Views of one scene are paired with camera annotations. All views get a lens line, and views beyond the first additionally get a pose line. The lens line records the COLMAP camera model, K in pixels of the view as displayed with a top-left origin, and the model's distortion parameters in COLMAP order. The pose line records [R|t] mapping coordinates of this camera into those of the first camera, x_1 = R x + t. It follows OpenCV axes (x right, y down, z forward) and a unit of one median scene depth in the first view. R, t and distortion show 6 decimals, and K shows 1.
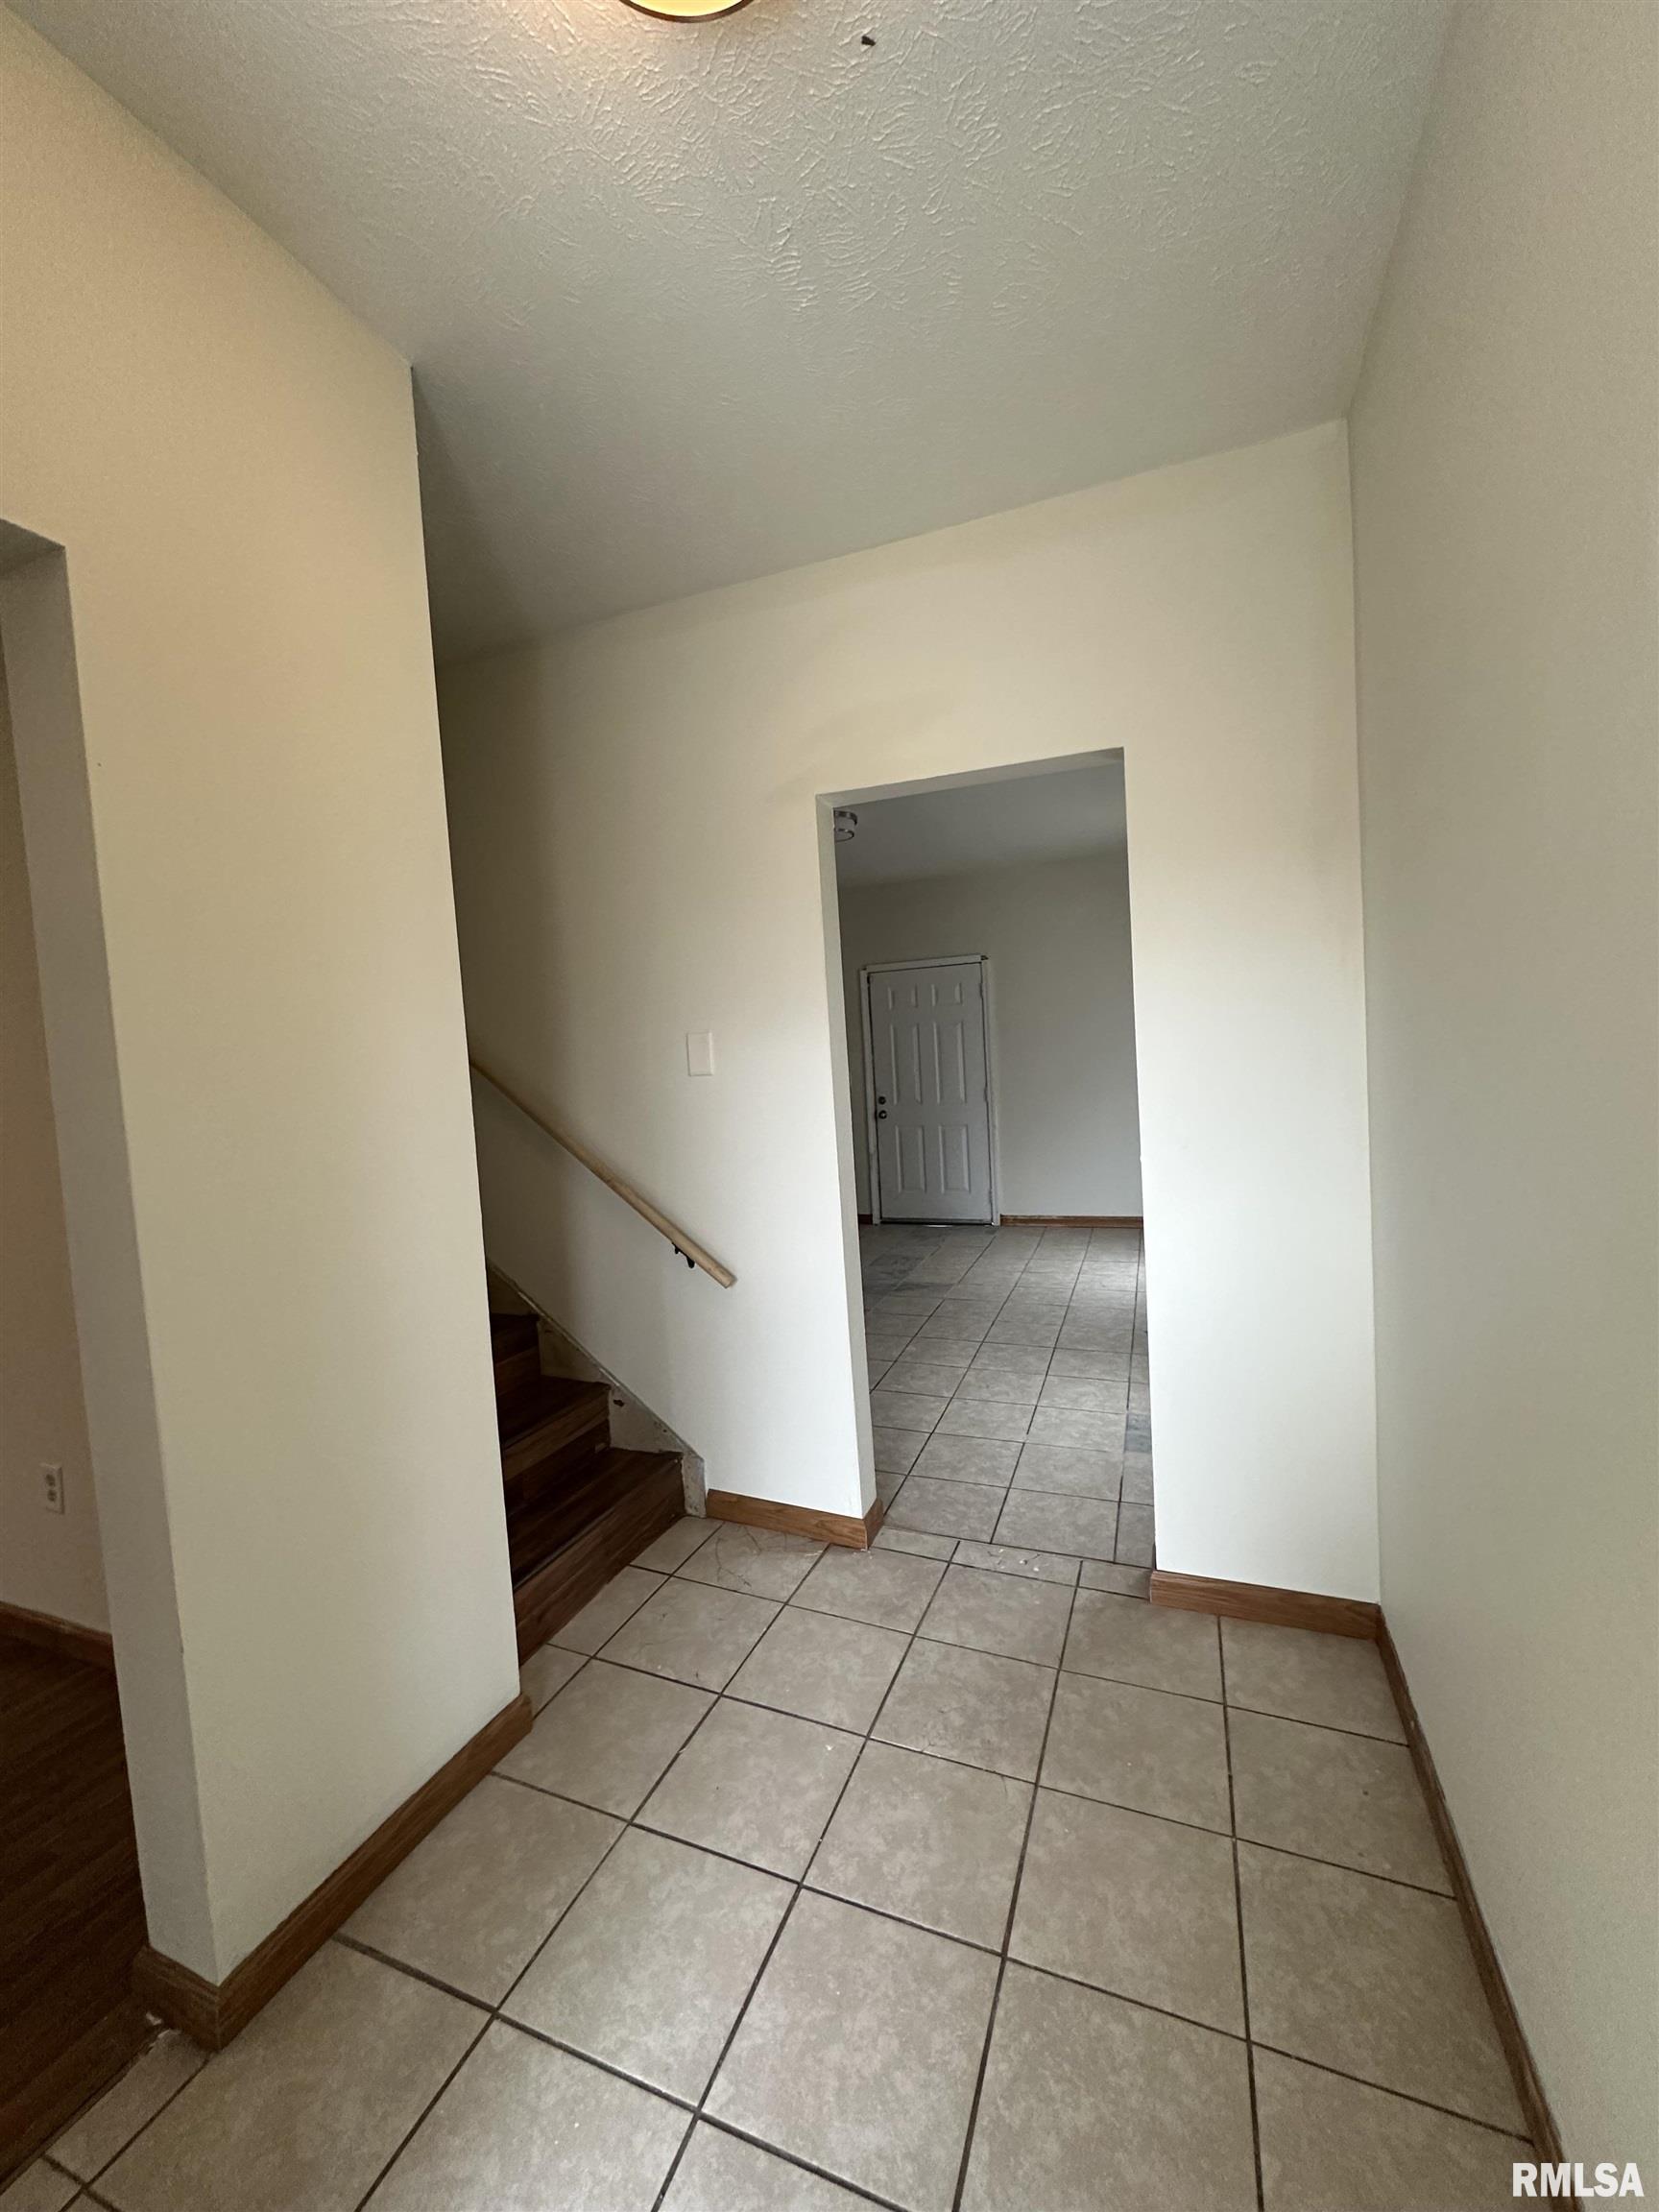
lens RADIAL K [[878.5, 0, 828.5], [0, 878.5, 1100.9], [0, 0, 1]] dist [0.000400, 0.001222]
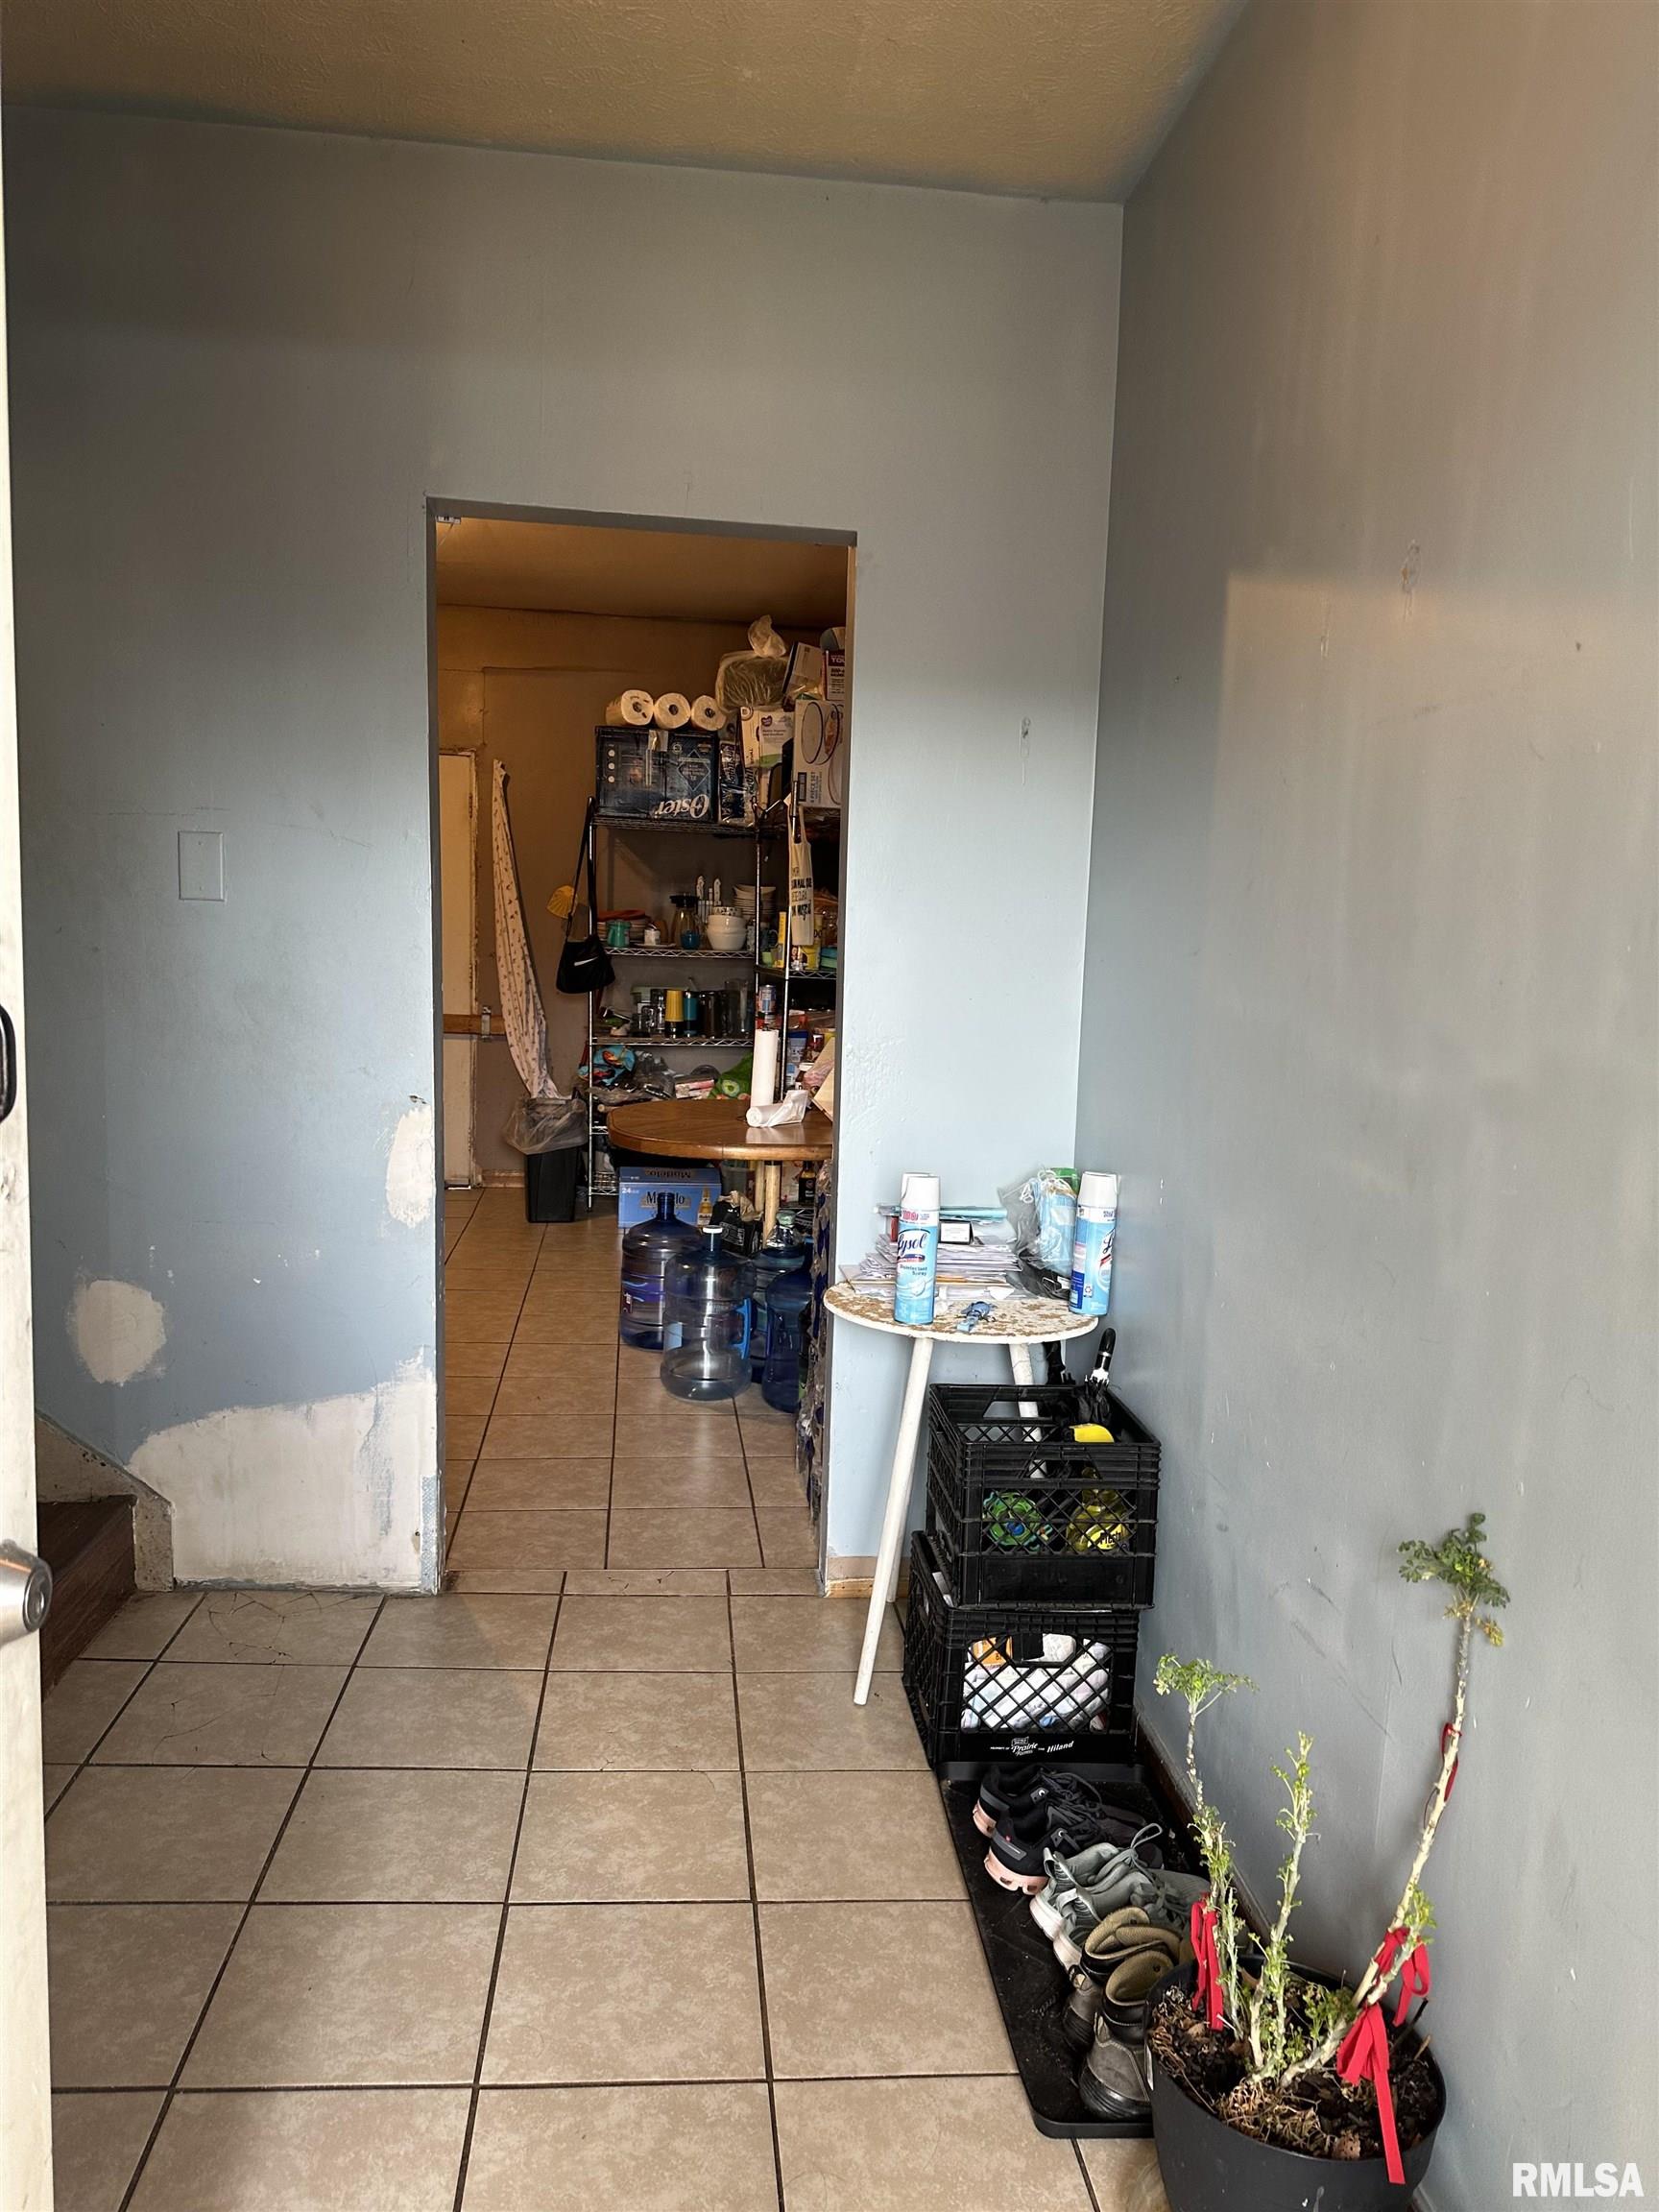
lens RADIAL K [[1549.7, 0, 817.9], [0, 1549.7, 1098.0], [0, 0, 1]] dist [0.060367, -0.064647]
pose [[0.887847, 0.030877, 0.459101, -0.302006], [-0.061078, 0.996825, 0.051076, 0.031439], [-0.456067, -0.073389, 0.886914, -0.241661]]
